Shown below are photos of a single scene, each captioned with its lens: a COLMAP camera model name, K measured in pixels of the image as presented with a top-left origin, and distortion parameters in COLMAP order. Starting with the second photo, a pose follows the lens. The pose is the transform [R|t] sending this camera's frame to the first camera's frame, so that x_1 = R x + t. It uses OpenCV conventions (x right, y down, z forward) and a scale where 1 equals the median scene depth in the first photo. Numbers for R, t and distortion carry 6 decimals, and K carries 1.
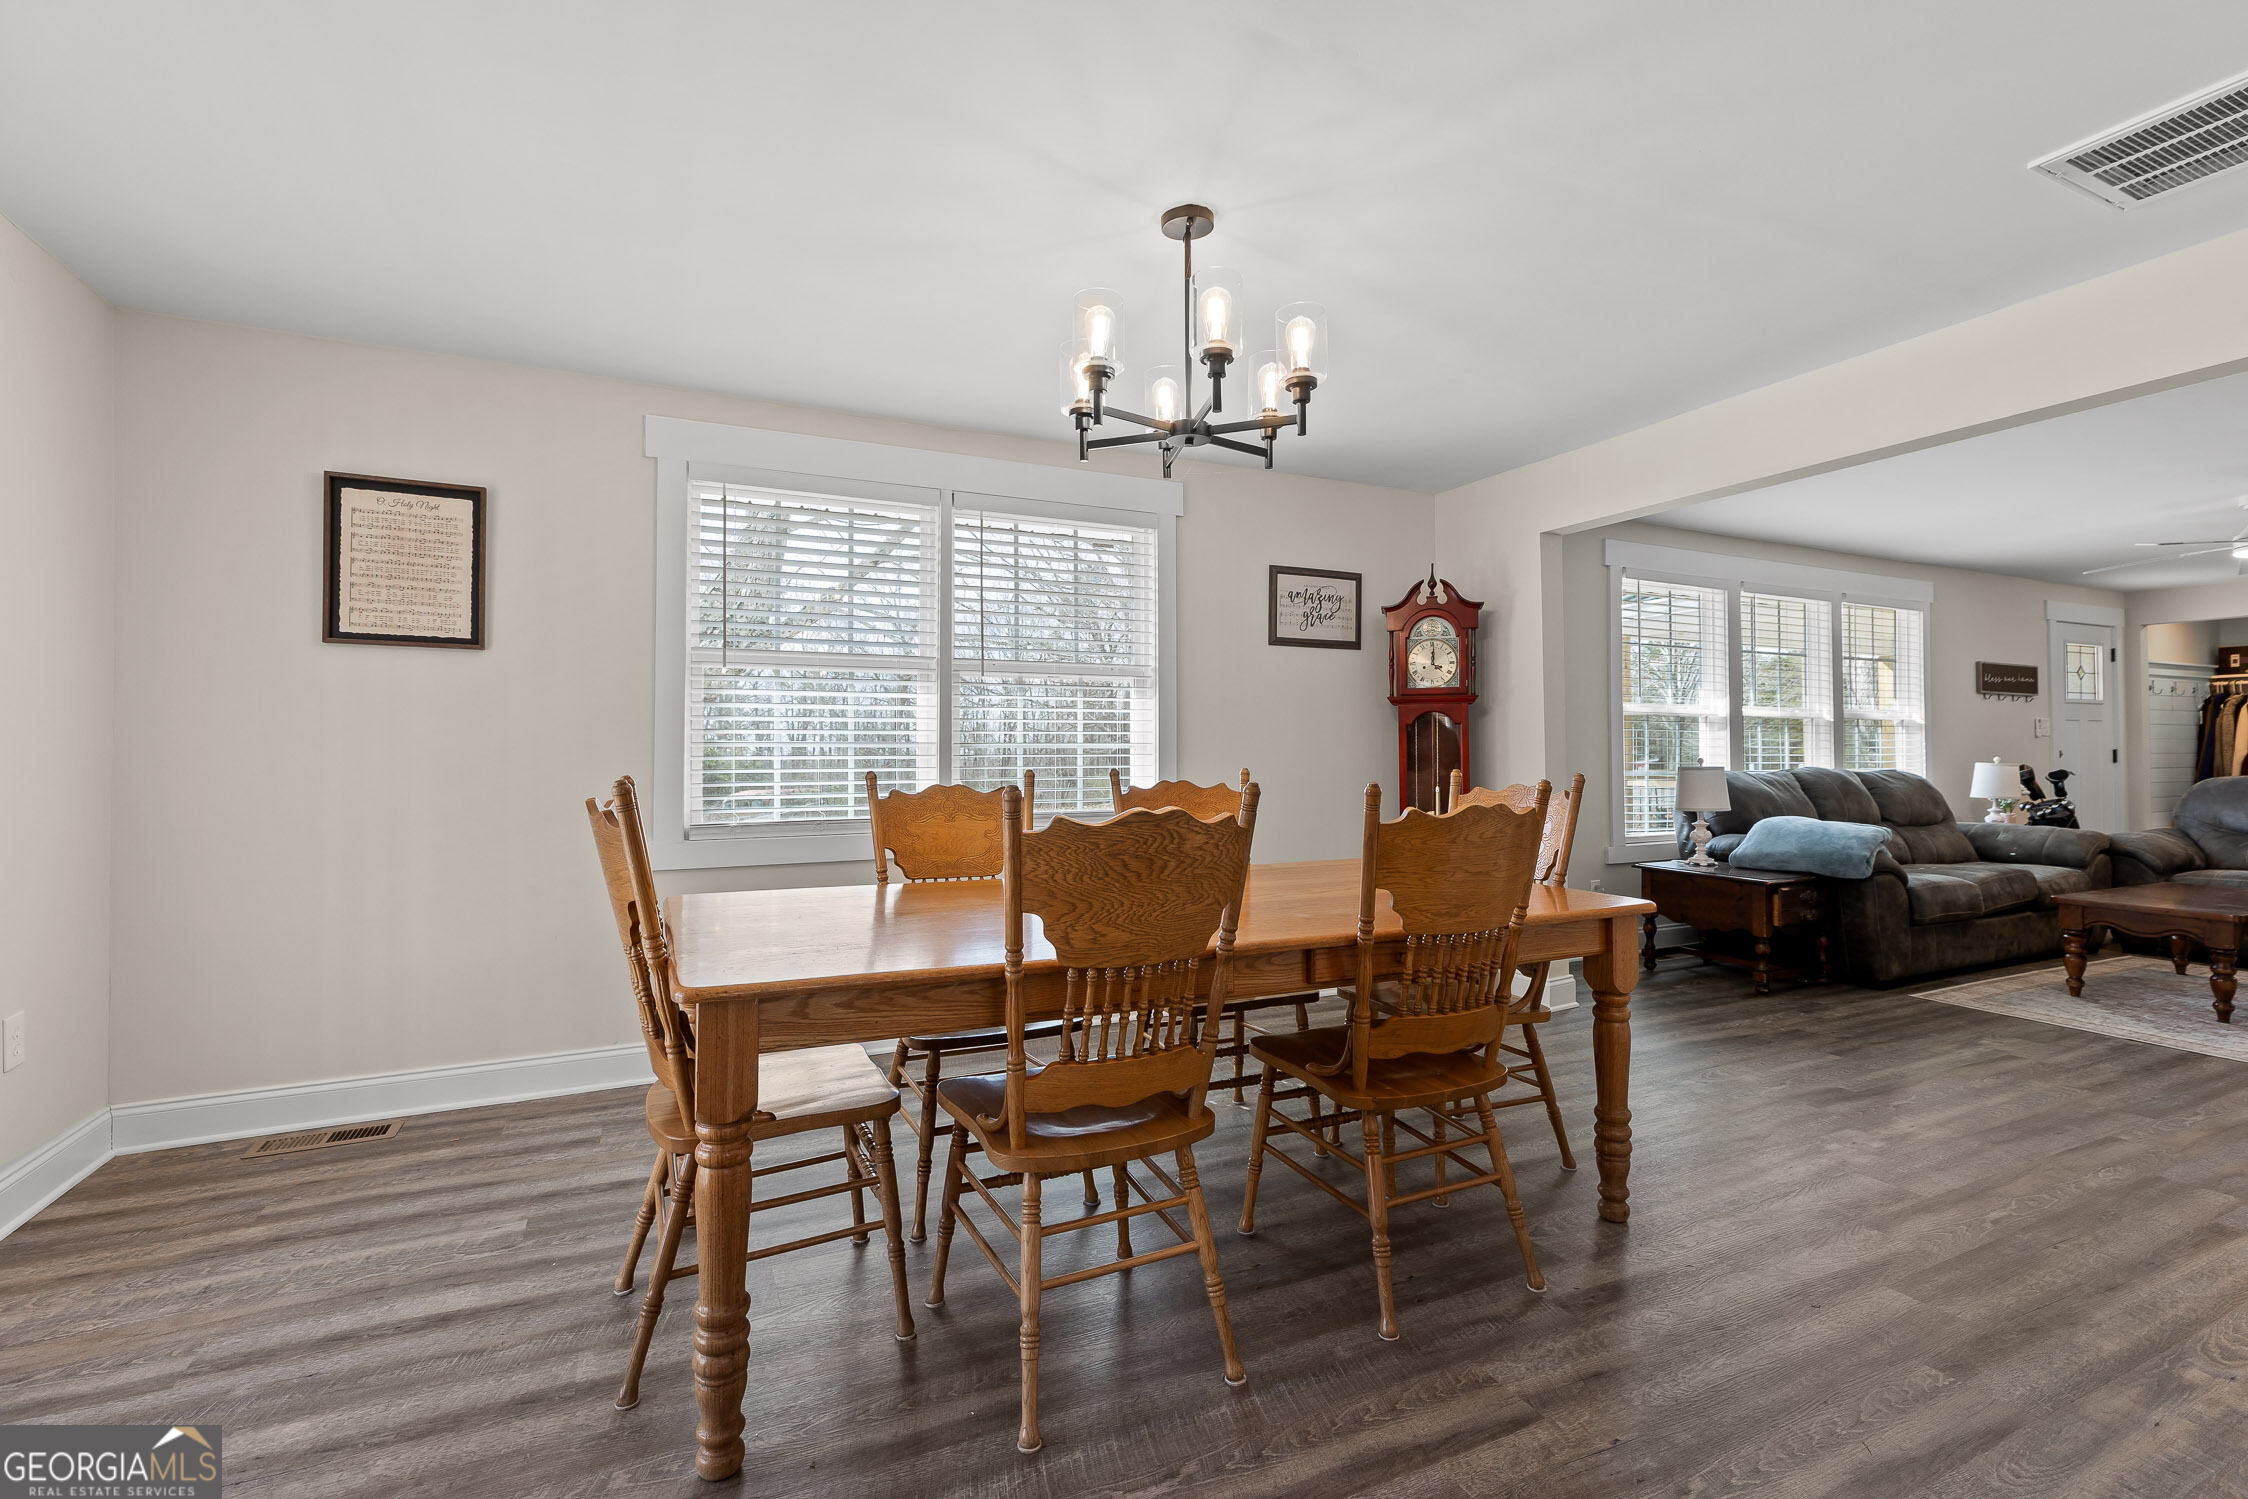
lens RADIAL K [[988.5, 0, 1124.0], [0, 988.5, 749.5], [0, 0, 1]] dist [0.000770, 0.000249]
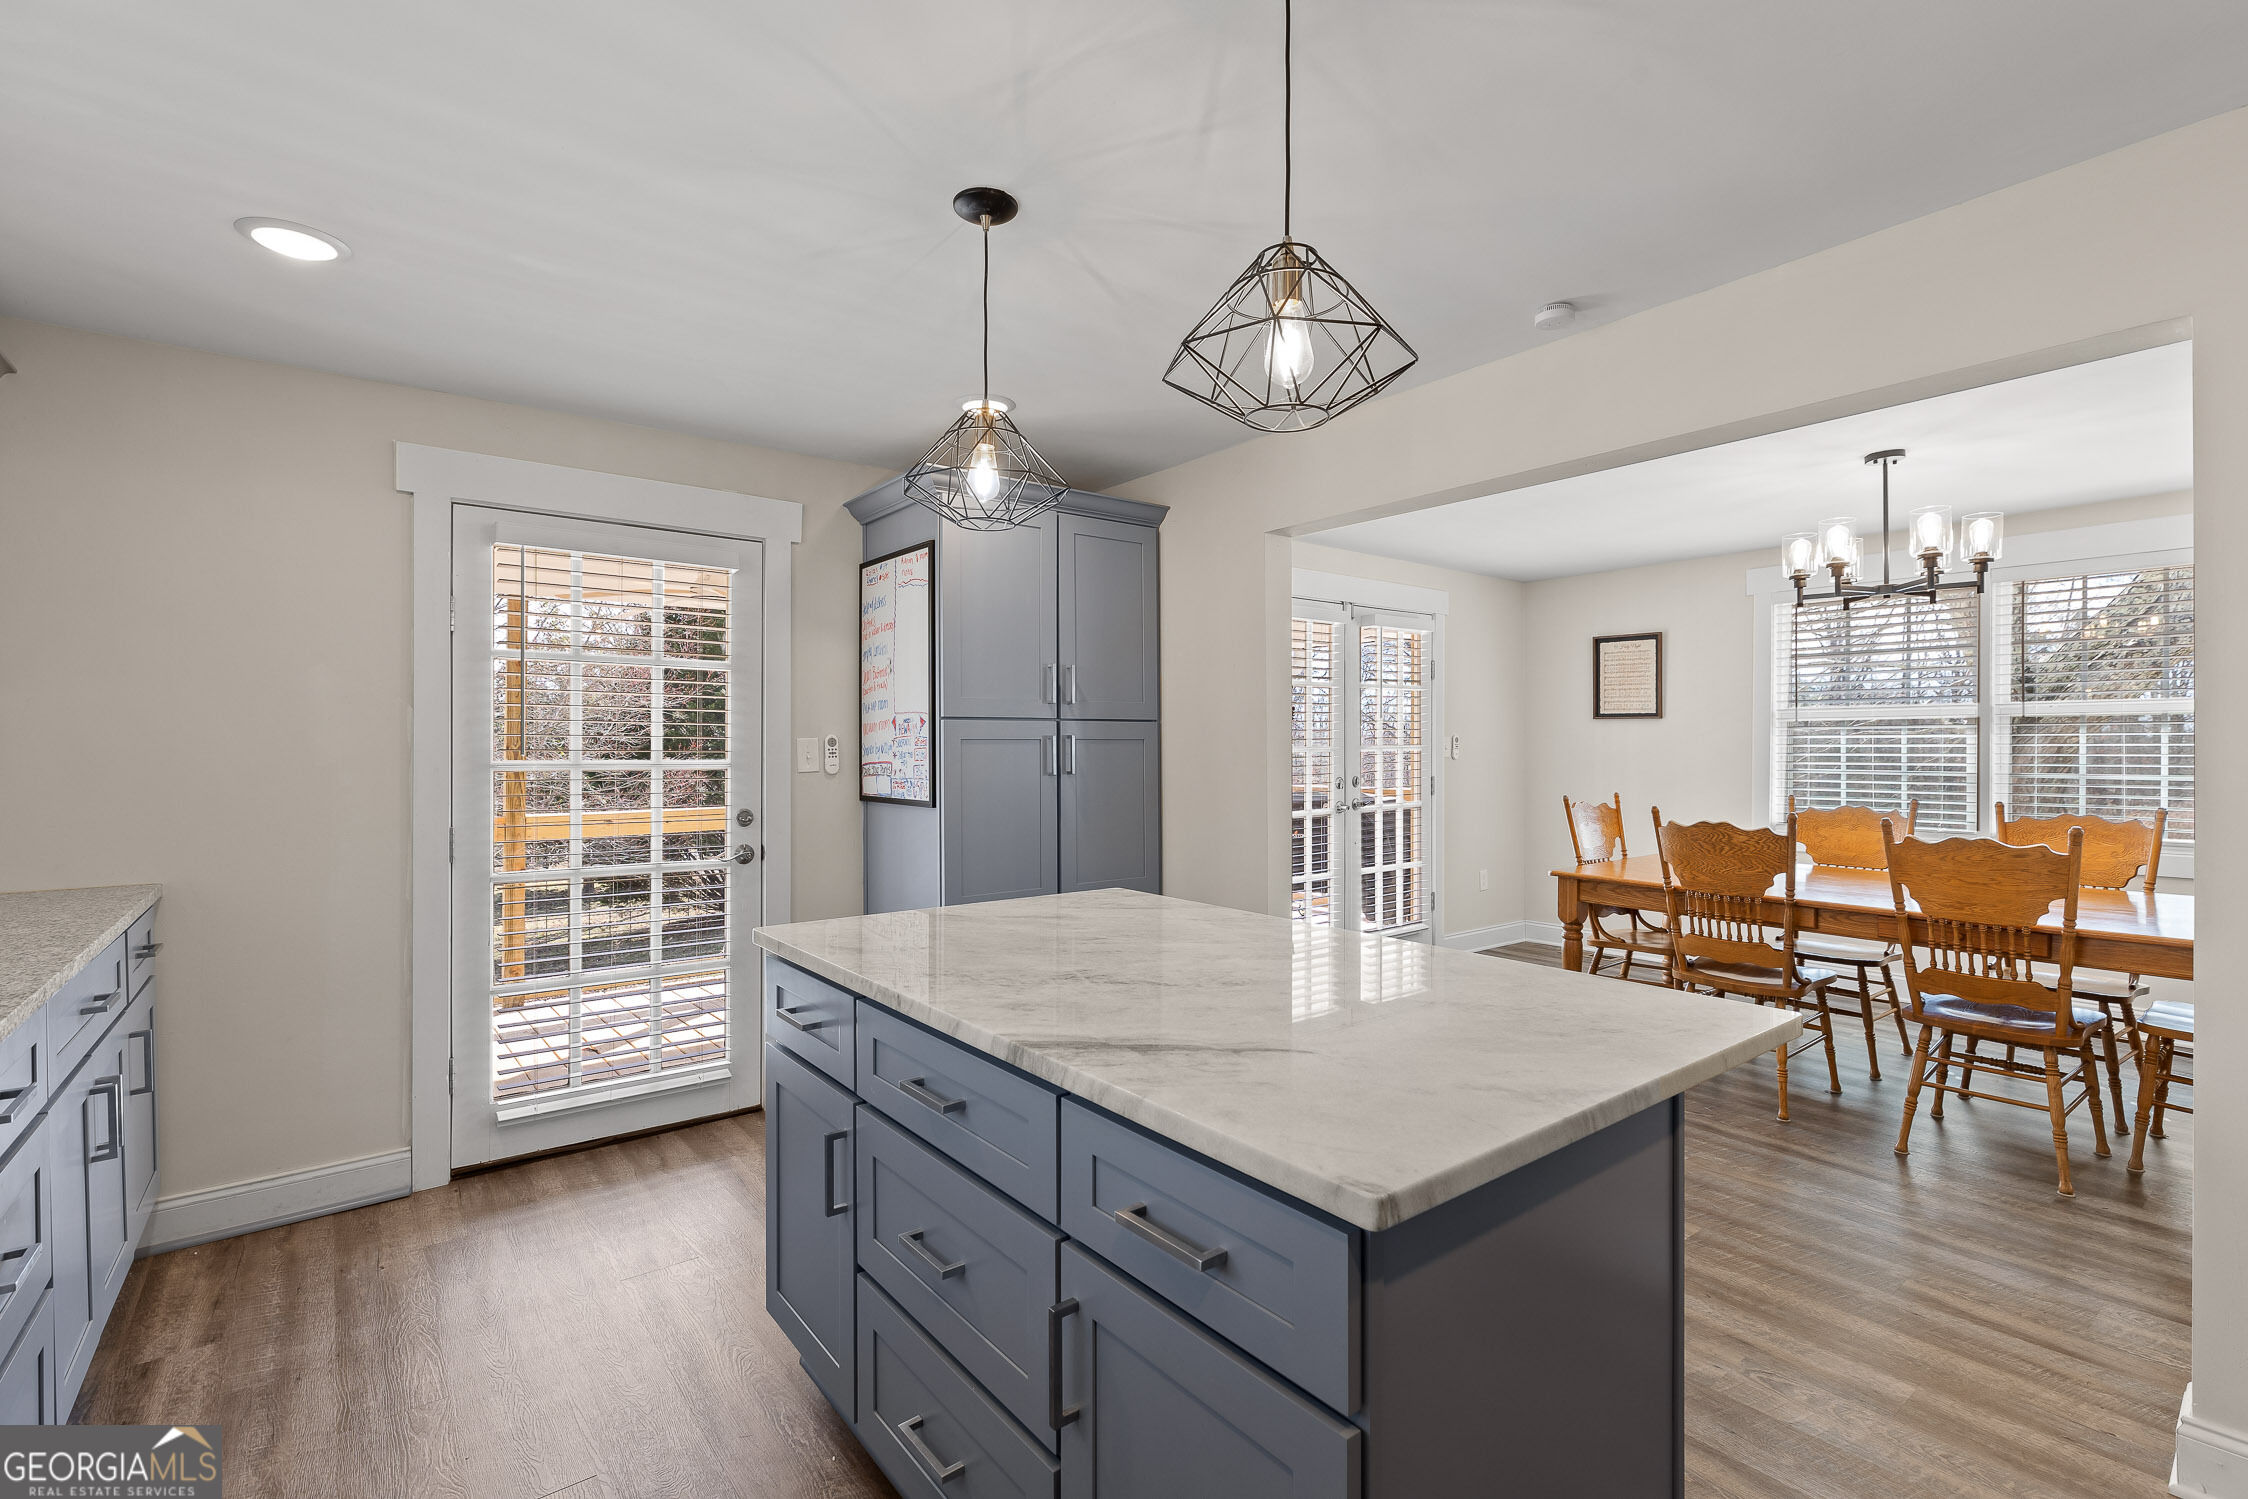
lens RADIAL K [[988.5, 0, 1124.0], [0, 988.5, 749.5], [0, 0, 1]] dist [0.000770, 0.000249]
pose [[0.251628, 0.007031, -0.967798, 0.940012], [0.011152, 0.999886, 0.010163, -0.076407], [0.967760, -0.013350, 0.251521, -0.469440]]
